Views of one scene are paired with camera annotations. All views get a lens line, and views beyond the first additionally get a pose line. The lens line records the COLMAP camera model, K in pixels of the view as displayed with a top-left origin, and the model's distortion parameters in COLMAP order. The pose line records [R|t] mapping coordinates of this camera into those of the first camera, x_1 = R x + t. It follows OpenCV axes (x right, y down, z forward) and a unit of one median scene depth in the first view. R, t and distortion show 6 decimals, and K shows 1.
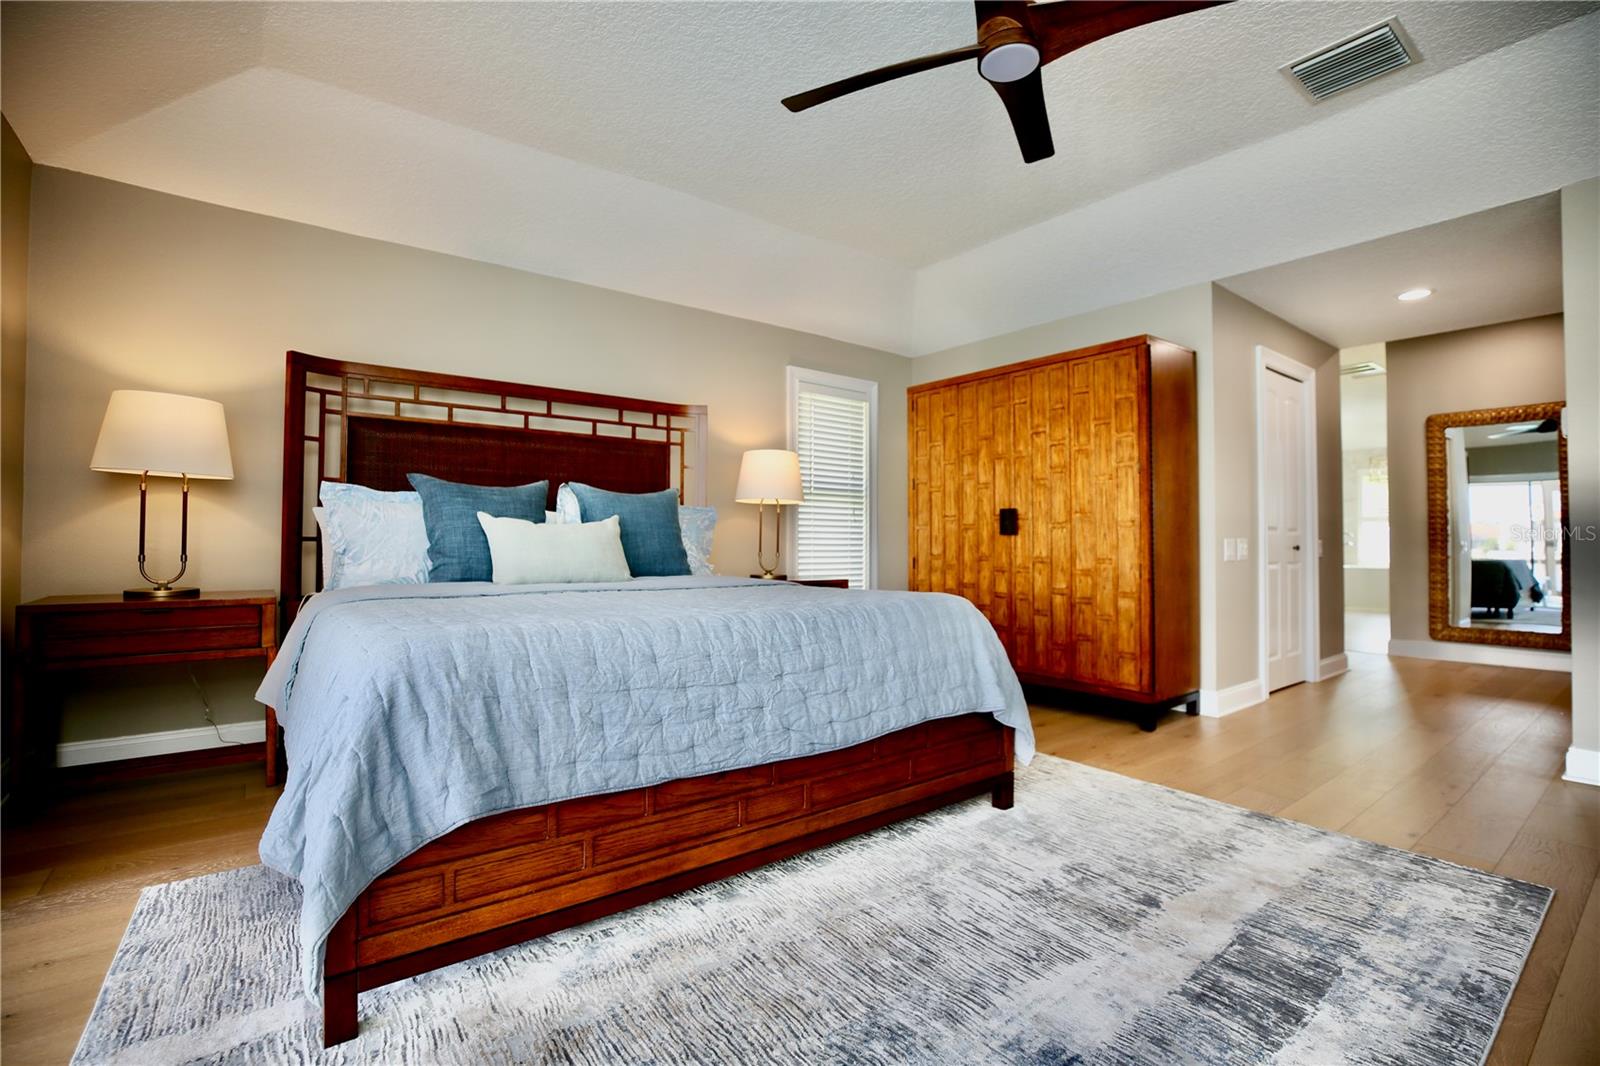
lens RADIAL K [[722.1, 0, 803.8], [0, 722.1, 529.1], [0, 0, 1]] dist [-0.049504, 0.015596]
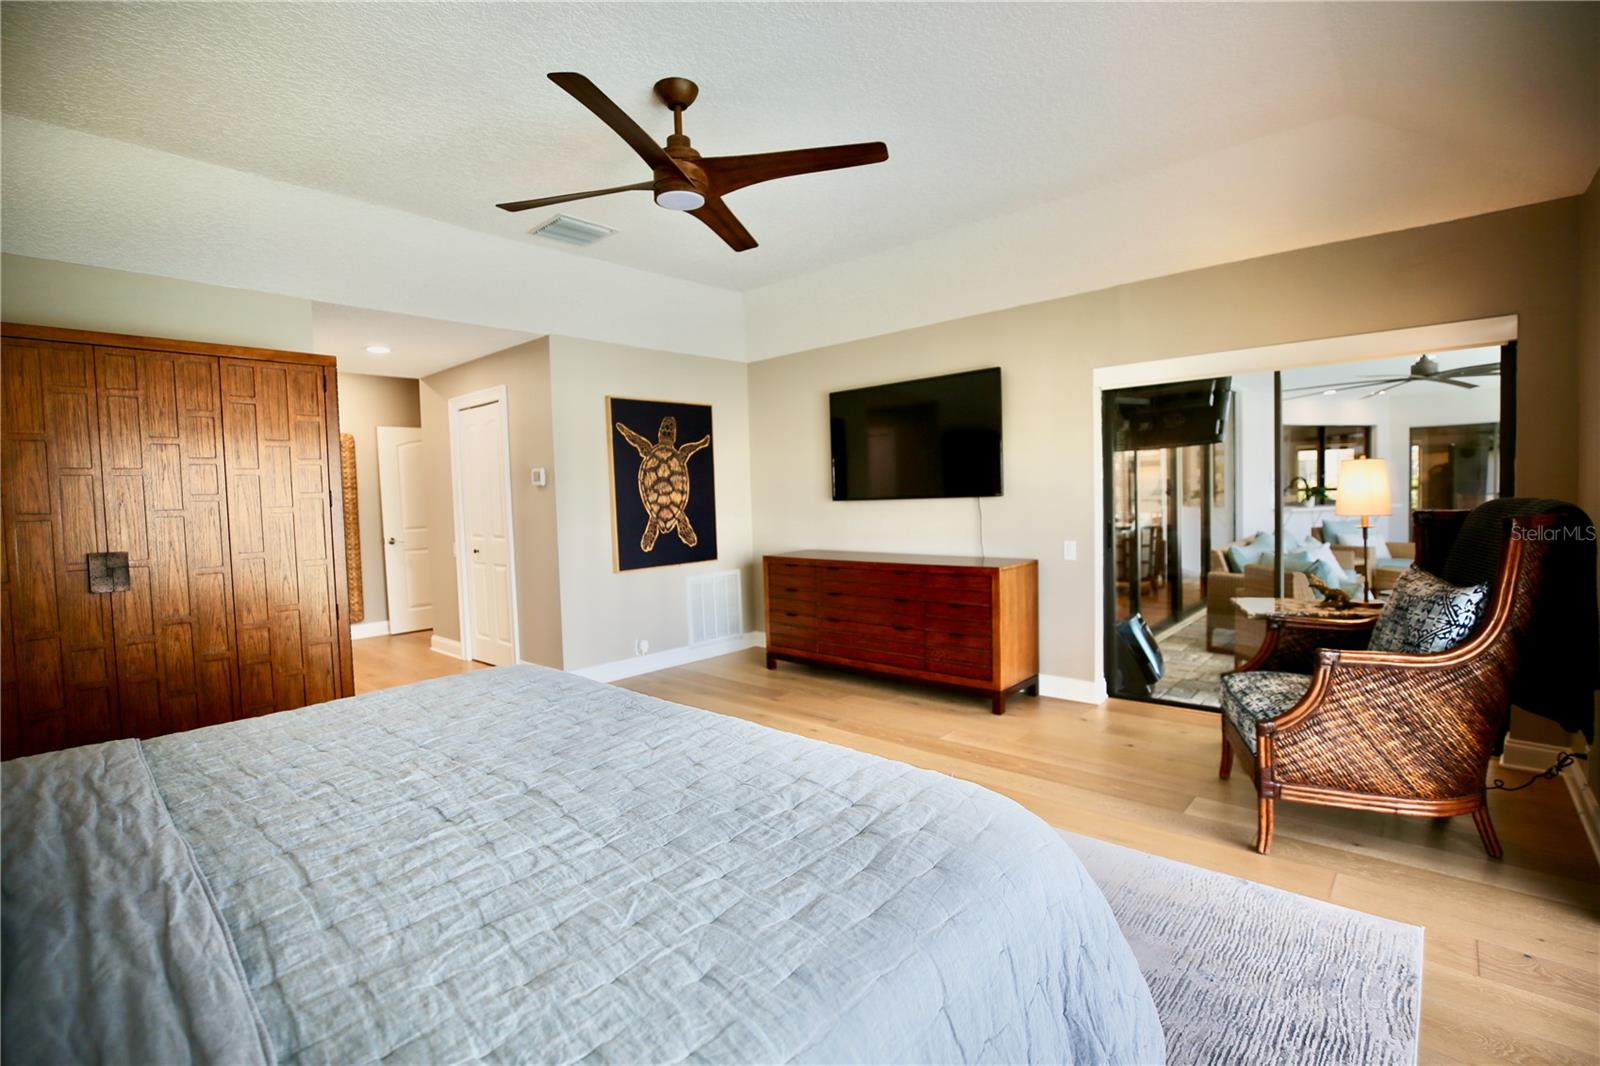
lens RADIAL K [[722.1, 0, 803.8], [0, 722.1, 529.1], [0, 0, 1]] dist [-0.049504, 0.015596]
pose [[-0.181859, -0.045047, 0.982292, -0.539148], [0.012821, 0.998757, 0.048175, -0.086199], [-0.983241, 0.021355, -0.181056, 0.573566]]
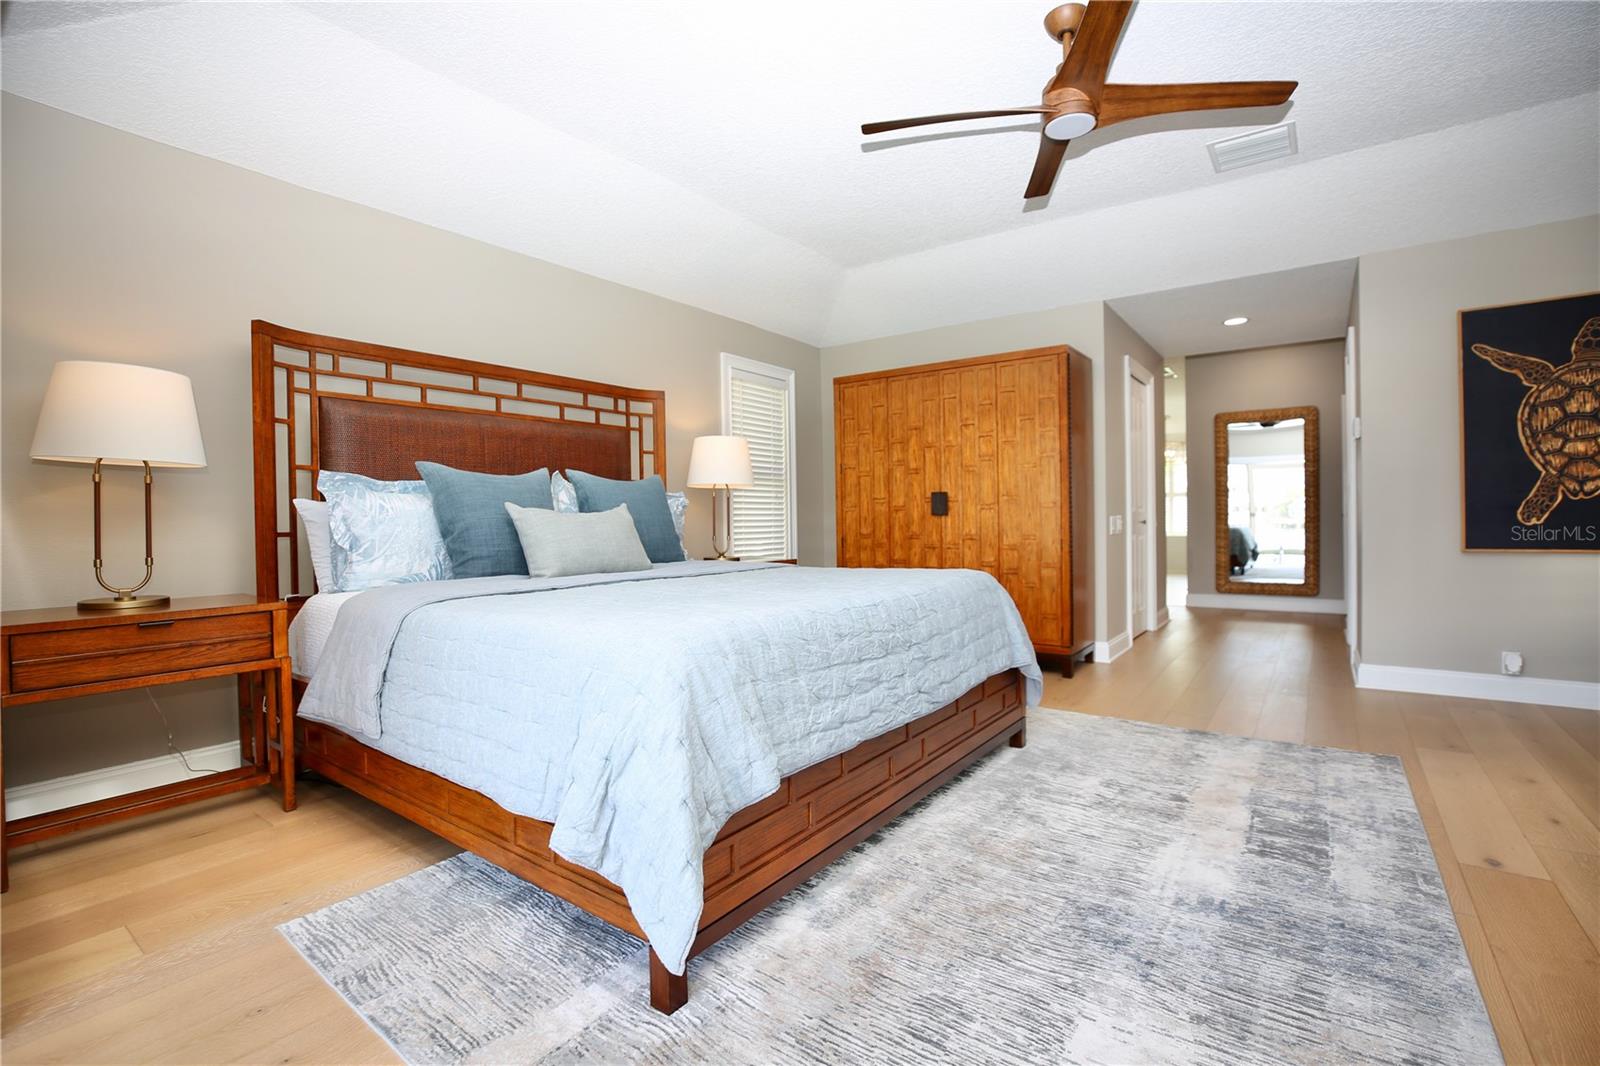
lens RADIAL K [[722.1, 0, 803.8], [0, 722.1, 529.1], [0, 0, 1]] dist [-0.049504, 0.015596]
pose [[0.960436, -0.020945, 0.277712, -0.274056], [0.012212, 0.999376, 0.033140, -0.012275], [-0.278233, -0.028438, 0.960093, -0.027347]]
